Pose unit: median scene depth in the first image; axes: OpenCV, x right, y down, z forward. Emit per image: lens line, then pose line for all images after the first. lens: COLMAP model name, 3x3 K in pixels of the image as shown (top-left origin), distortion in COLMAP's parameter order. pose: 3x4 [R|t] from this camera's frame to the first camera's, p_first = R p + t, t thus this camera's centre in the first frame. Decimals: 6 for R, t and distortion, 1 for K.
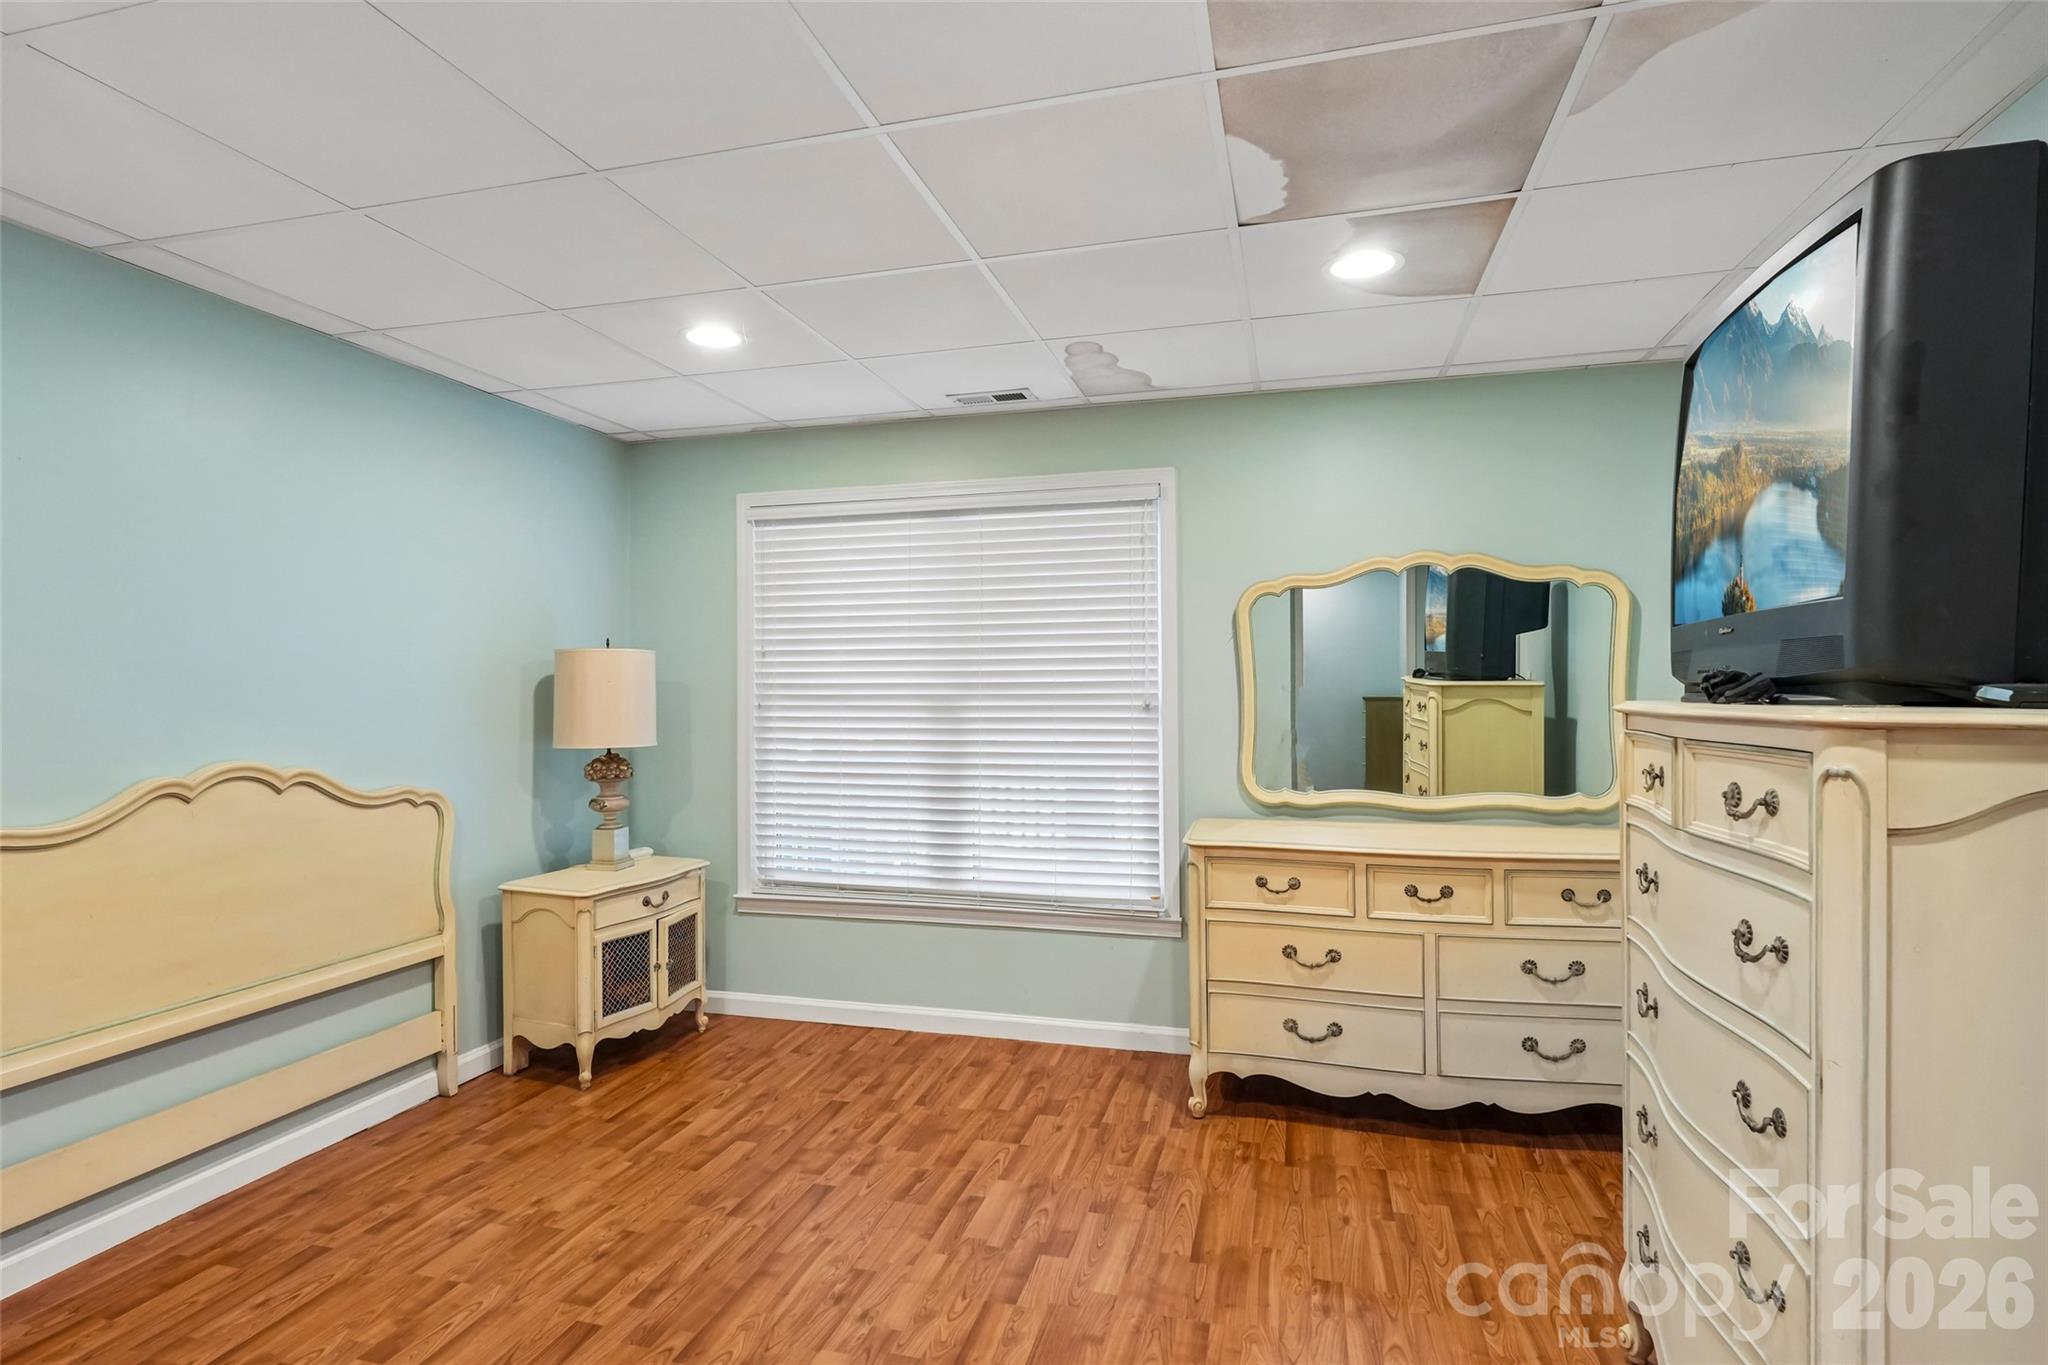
lens RADIAL K [[1013.8, 0, 1021.7], [0, 1013.8, 679.2], [0, 0, 1]] dist [-0.002187, 0.000606]
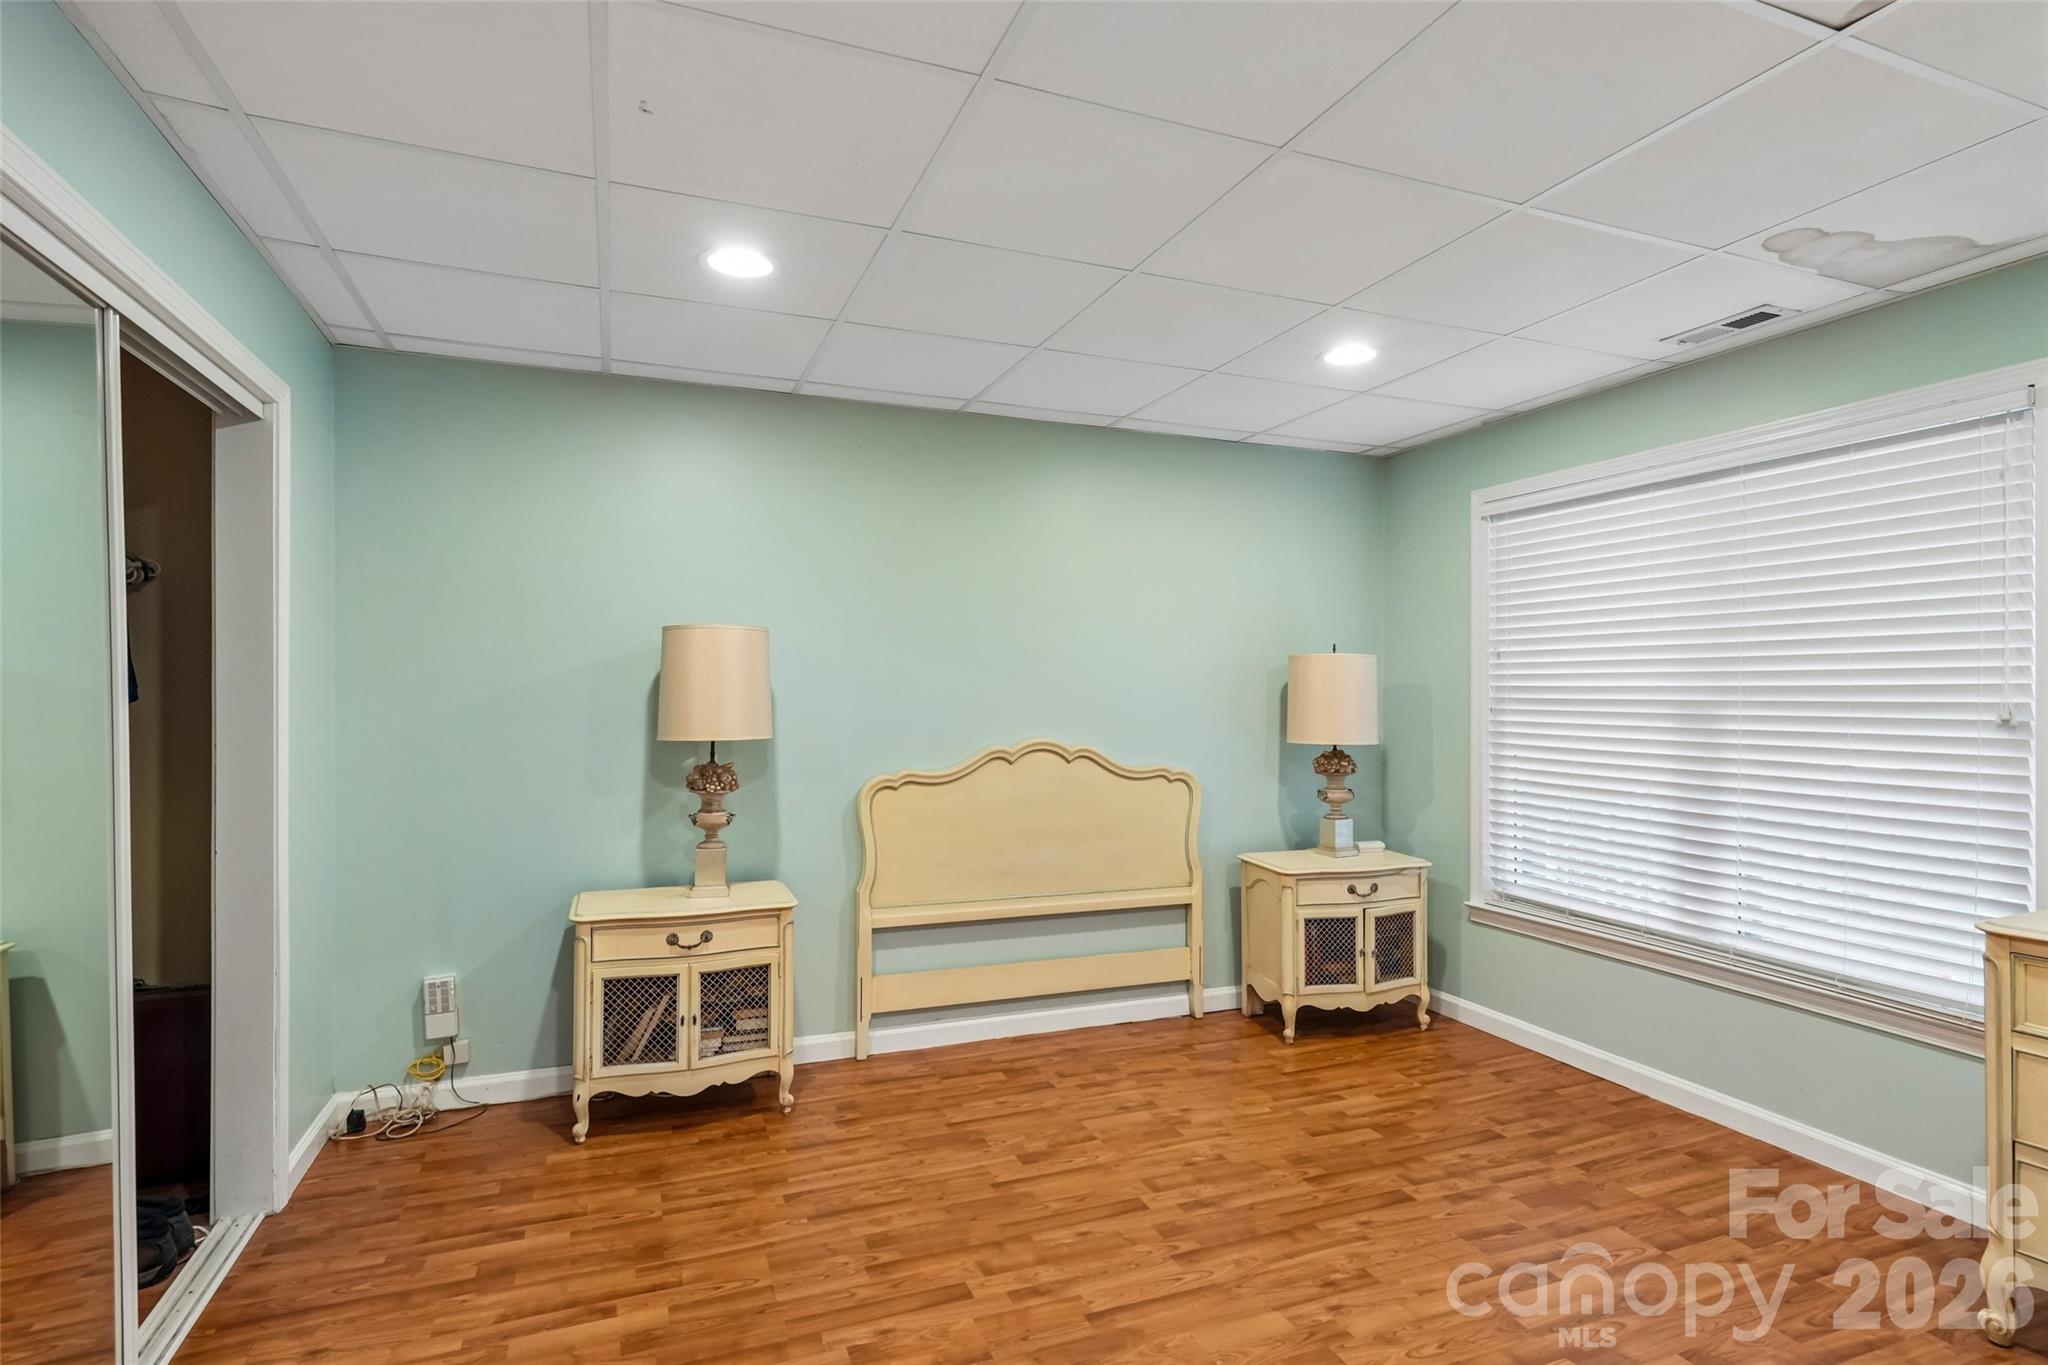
lens RADIAL K [[1013.8, 0, 1035.7], [0, 1013.8, 688.2], [0, 0, 1]] dist [-0.002187, 0.000606]
pose [[0.602514, 0.005257, -0.798091, 0.302770], [0.000204, 0.999977, 0.006741, -0.000440], [0.798108, -0.004225, 0.602499, 0.096107]]
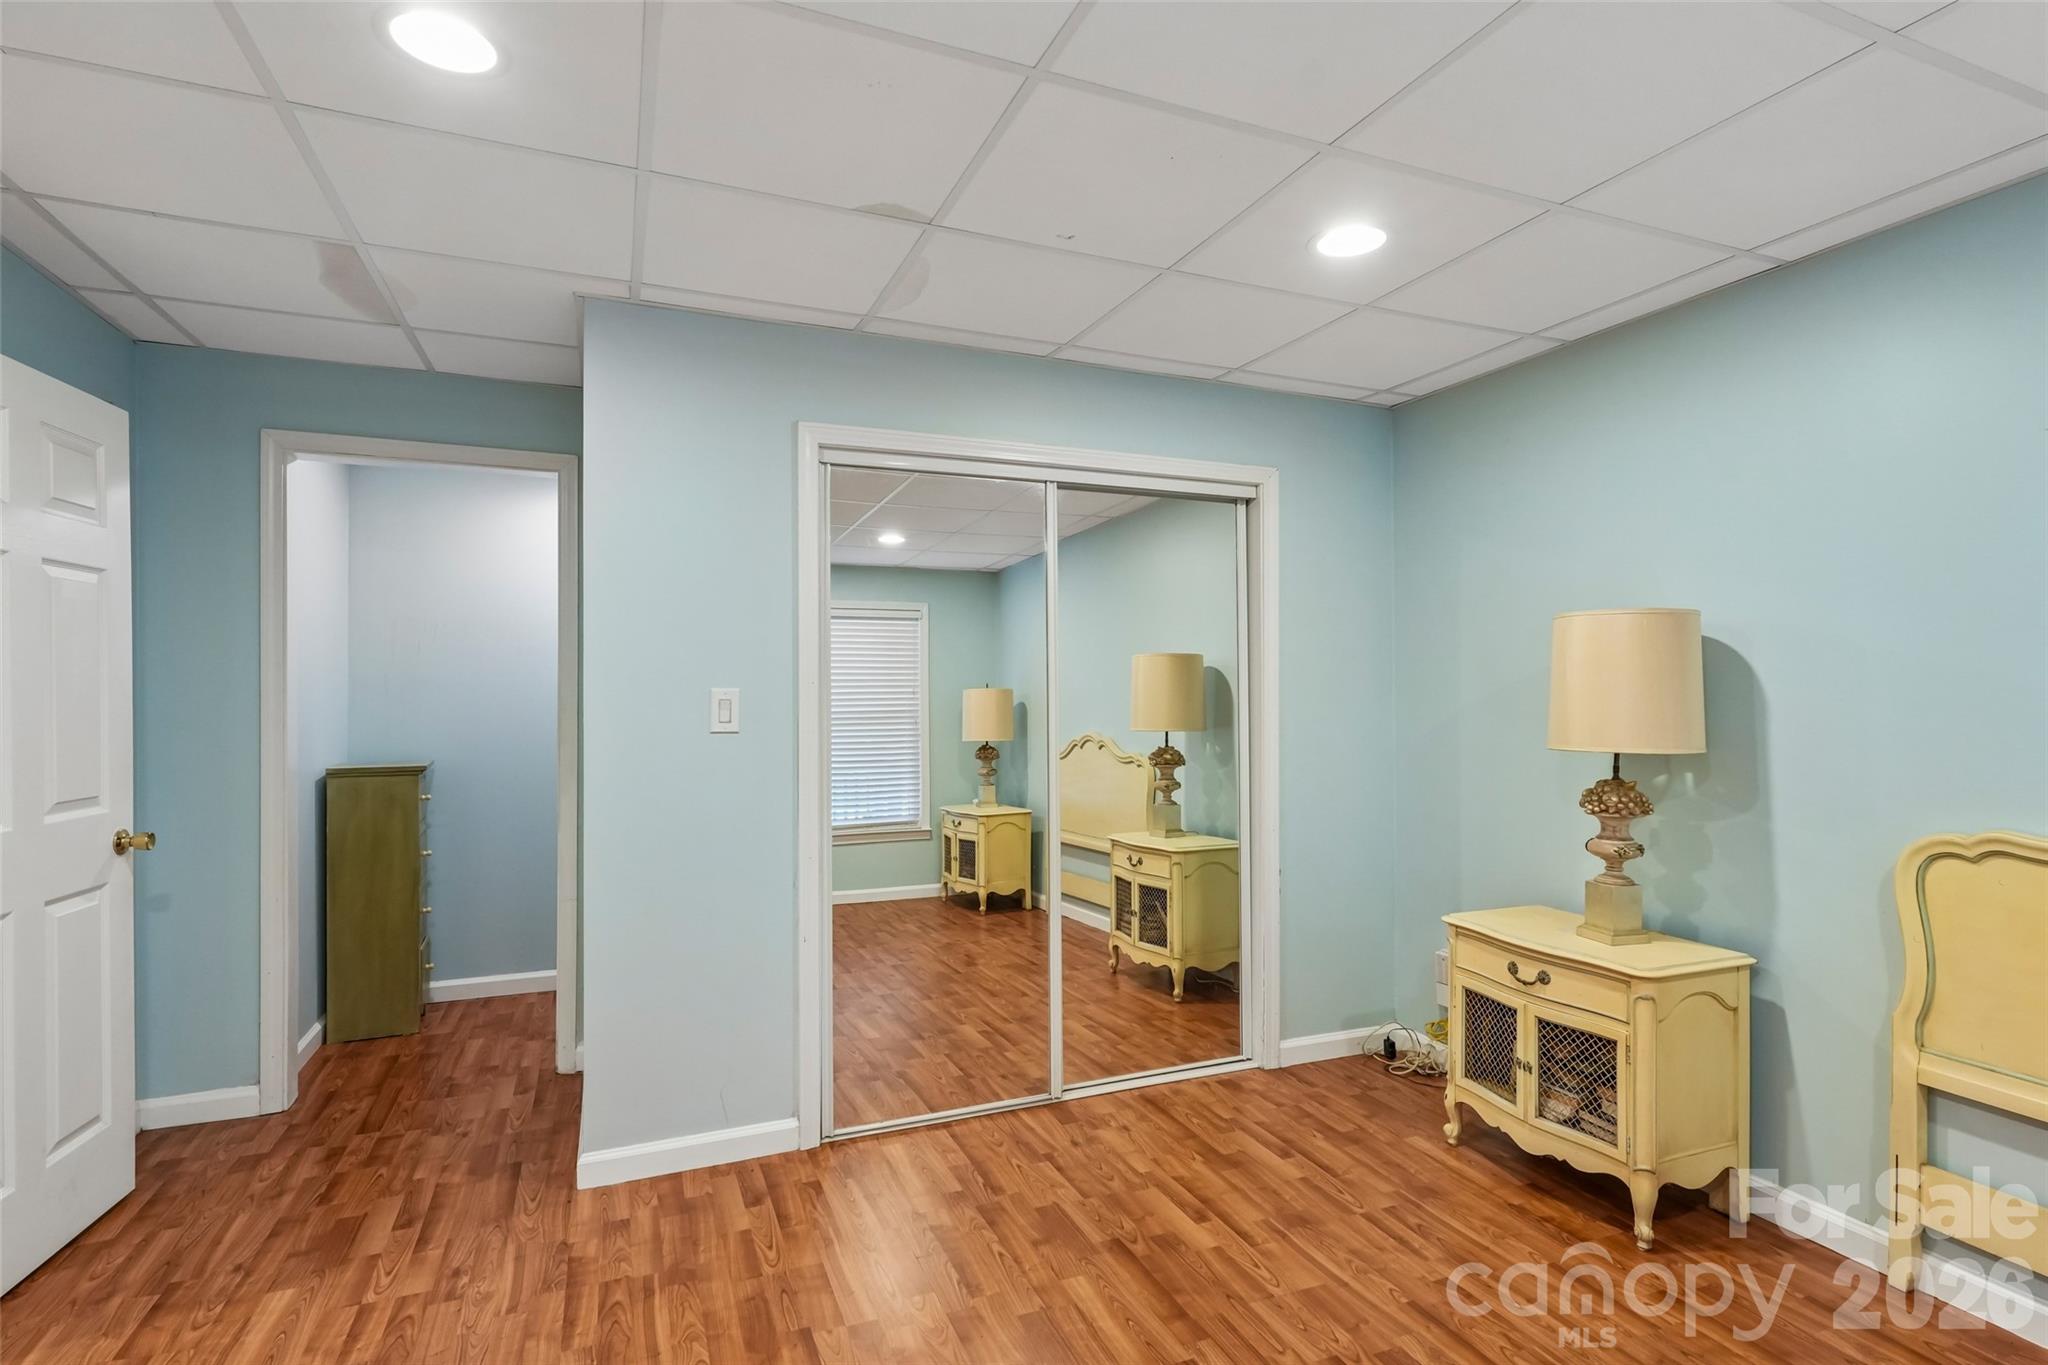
lens RADIAL K [[1013.8, 0, 1022.0], [0, 1013.8, 694.4], [0, 0, 1]] dist [-0.002187, 0.000606]
pose [[-0.794091, 0.007768, -0.607749, 0.166449], [0.008769, 0.999961, 0.001324, 0.007266], [0.607736, -0.004278, -0.794128, 0.938223]]
